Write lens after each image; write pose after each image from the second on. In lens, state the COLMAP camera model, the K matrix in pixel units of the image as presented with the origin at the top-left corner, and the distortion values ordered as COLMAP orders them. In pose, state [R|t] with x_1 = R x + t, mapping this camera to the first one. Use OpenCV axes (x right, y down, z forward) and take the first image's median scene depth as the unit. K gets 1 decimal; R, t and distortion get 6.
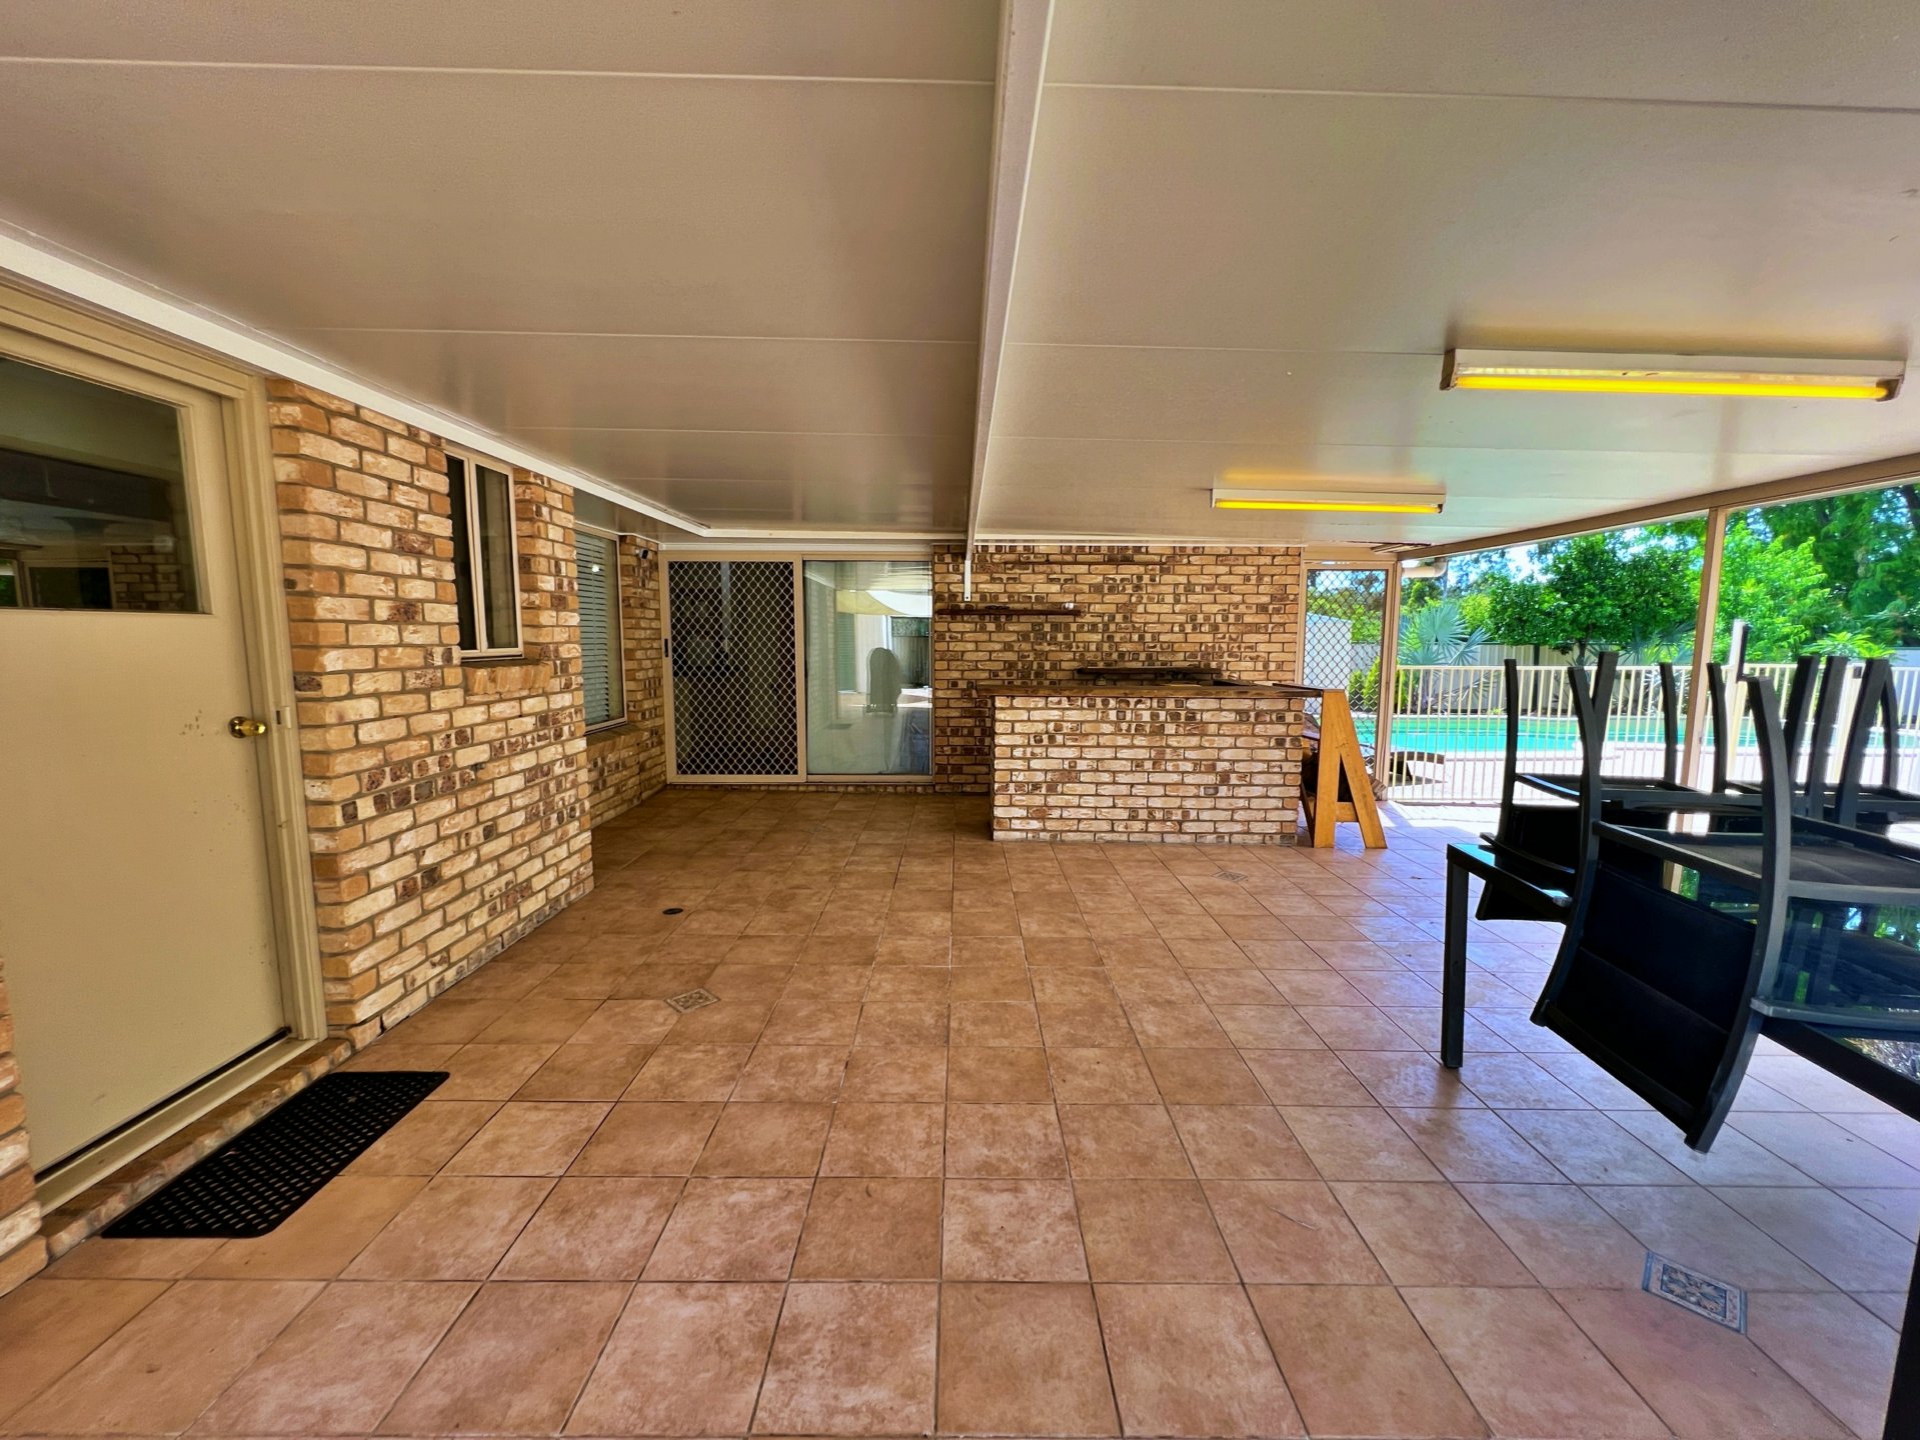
lens RADIAL K [[772.2, 0, 959.4], [0, 772.2, 726.5], [0, 0, 1]] dist [0.000398, 0.000043]
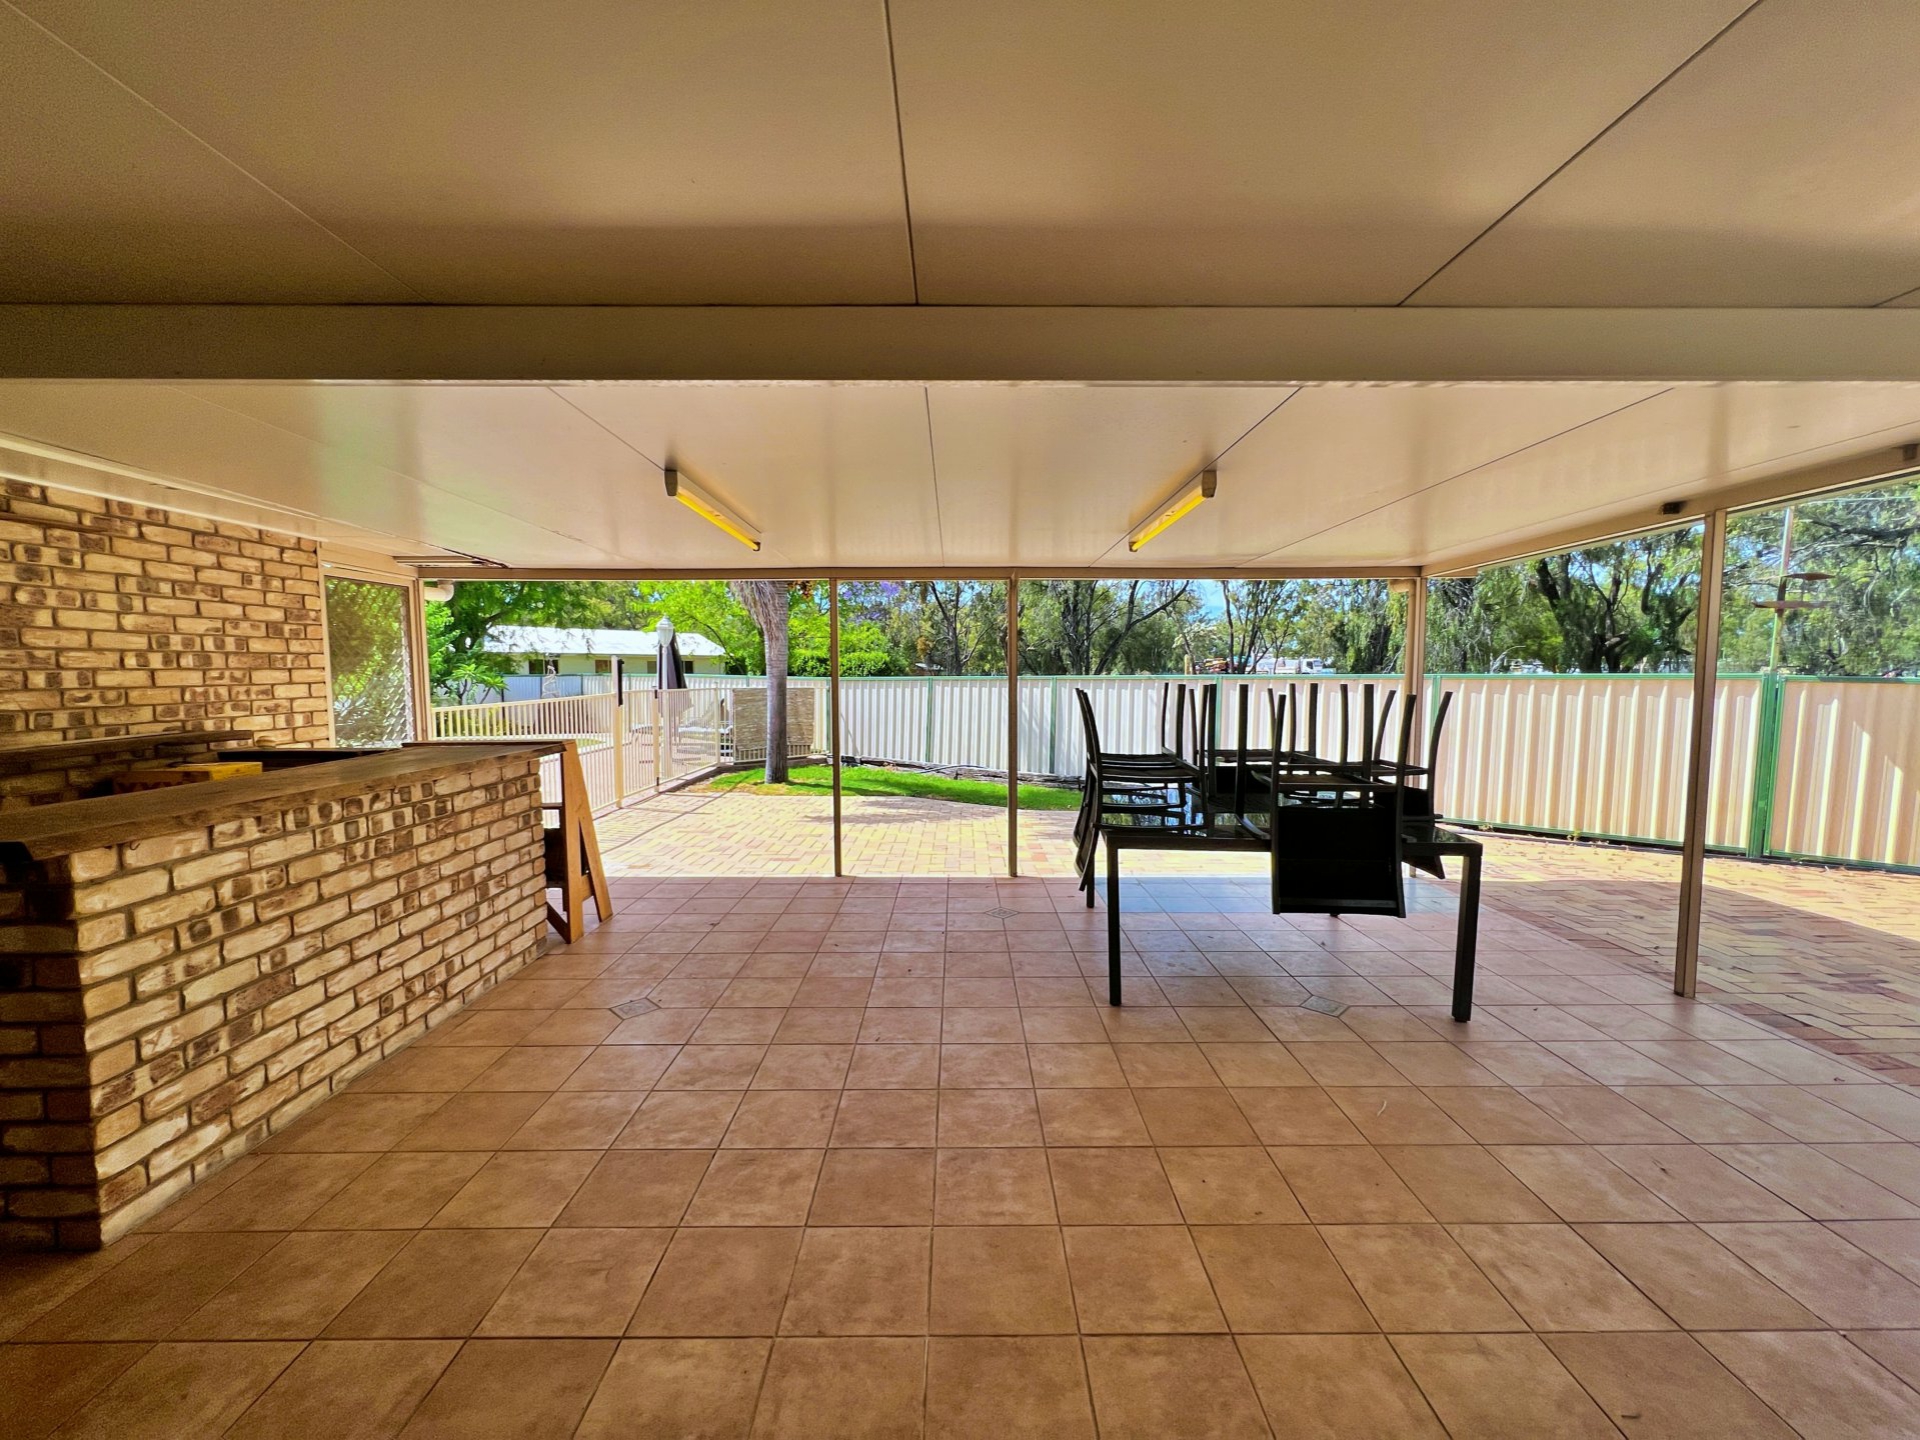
lens RADIAL K [[772.2, 0, 956.3], [0, 772.2, 726.4], [0, 0, 1]] dist [0.000398, 0.000043]
pose [[-0.001288, -0.080091, 0.996787, -0.300305], [0.117065, 0.989922, 0.079691, -0.076579], [-0.993123, 0.116791, 0.008101, 0.576484]]
